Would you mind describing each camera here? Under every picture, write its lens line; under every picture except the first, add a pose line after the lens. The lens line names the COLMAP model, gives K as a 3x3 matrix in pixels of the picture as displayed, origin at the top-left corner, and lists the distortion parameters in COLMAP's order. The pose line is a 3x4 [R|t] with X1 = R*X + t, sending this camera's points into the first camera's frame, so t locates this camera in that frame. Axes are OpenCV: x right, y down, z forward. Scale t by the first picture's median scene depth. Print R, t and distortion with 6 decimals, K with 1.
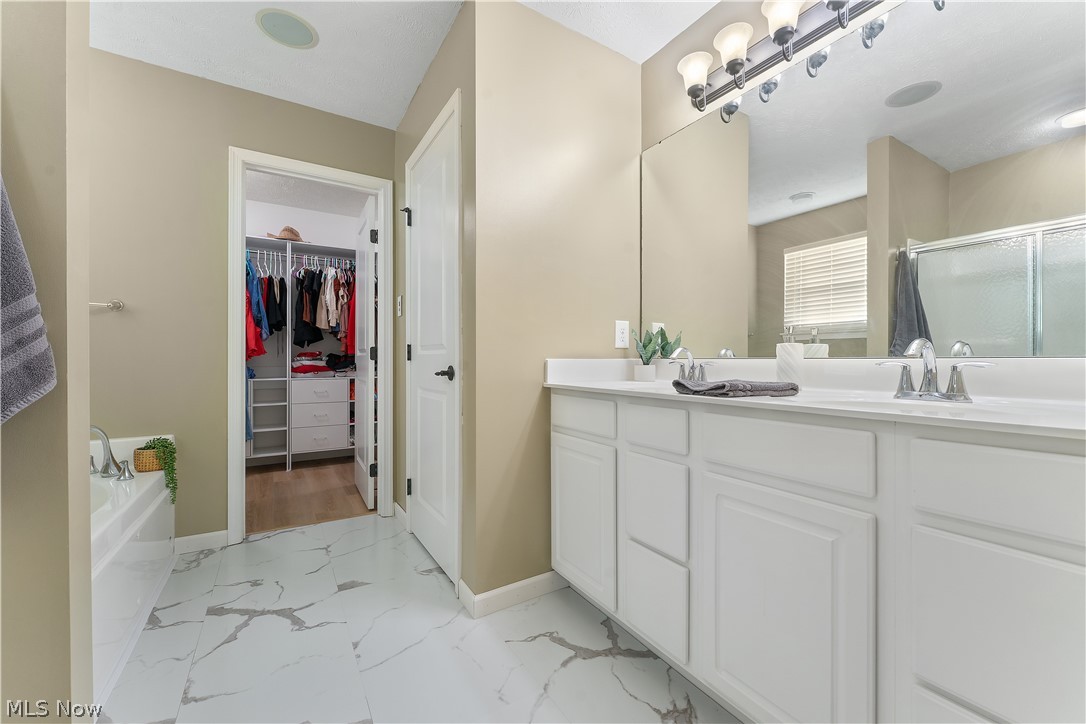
lens RADIAL K [[436.7, 0, 550.2], [0, 436.7, 359.8], [0, 0, 1]] dist [-0.000324, -0.001607]
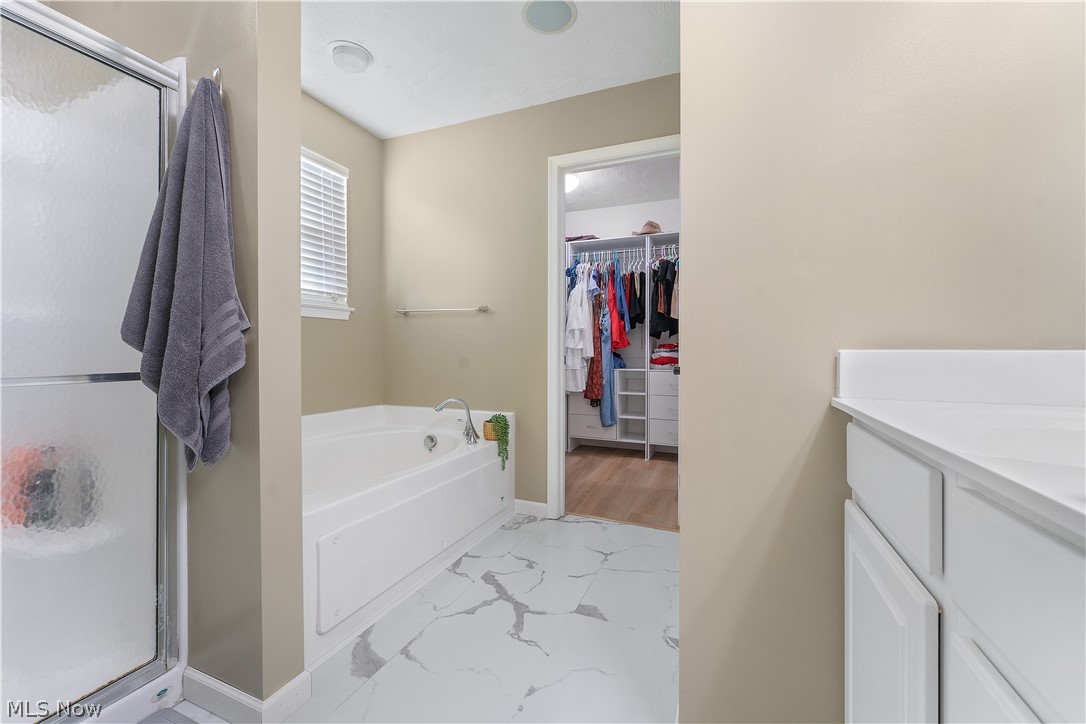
lens RADIAL K [[436.7, 0, 549.1], [0, 436.7, 351.2], [0, 0, 1]] dist [-0.000324, -0.001607]
pose [[0.573313, 0.002652, -0.819332, 0.194784], [-0.003855, 0.999992, 0.000540, 0.000356], [0.819327, 0.002849, 0.573319, 0.412839]]
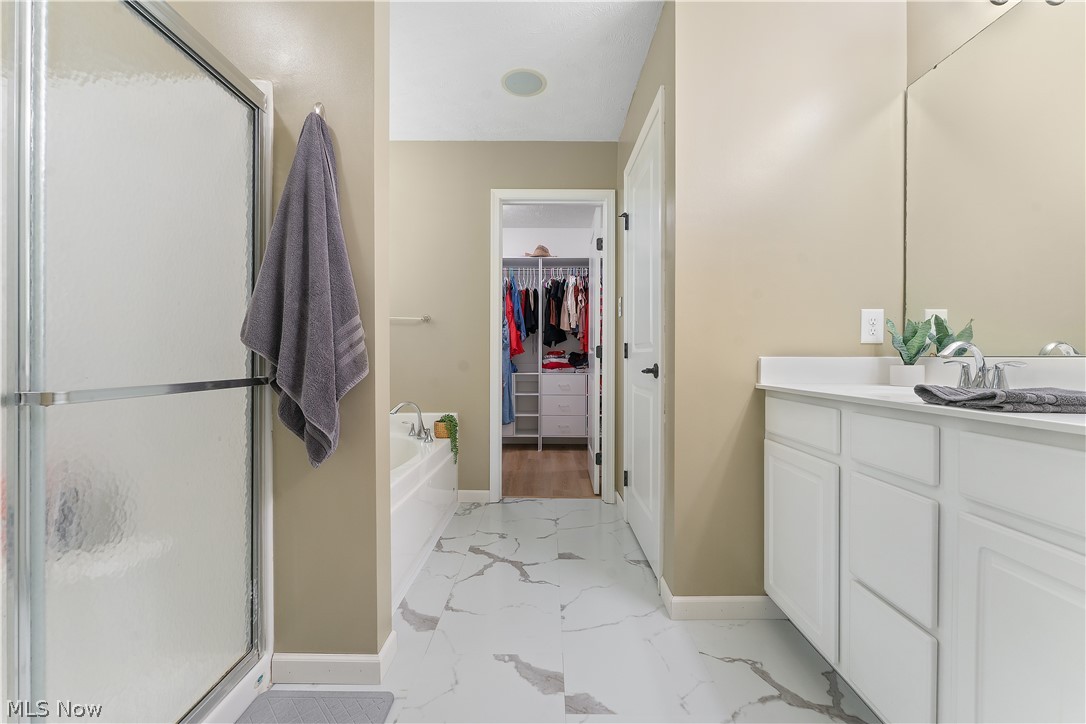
lens RADIAL K [[436.7, 0, 545.1], [0, 436.7, 360.4], [0, 0, 1]] dist [-0.000324, -0.001607]
pose [[0.842841, 0.005367, -0.538136, 0.094600], [-0.002448, 0.999978, 0.006137, 0.000711], [0.538157, -0.003855, 0.842836, 0.011841]]
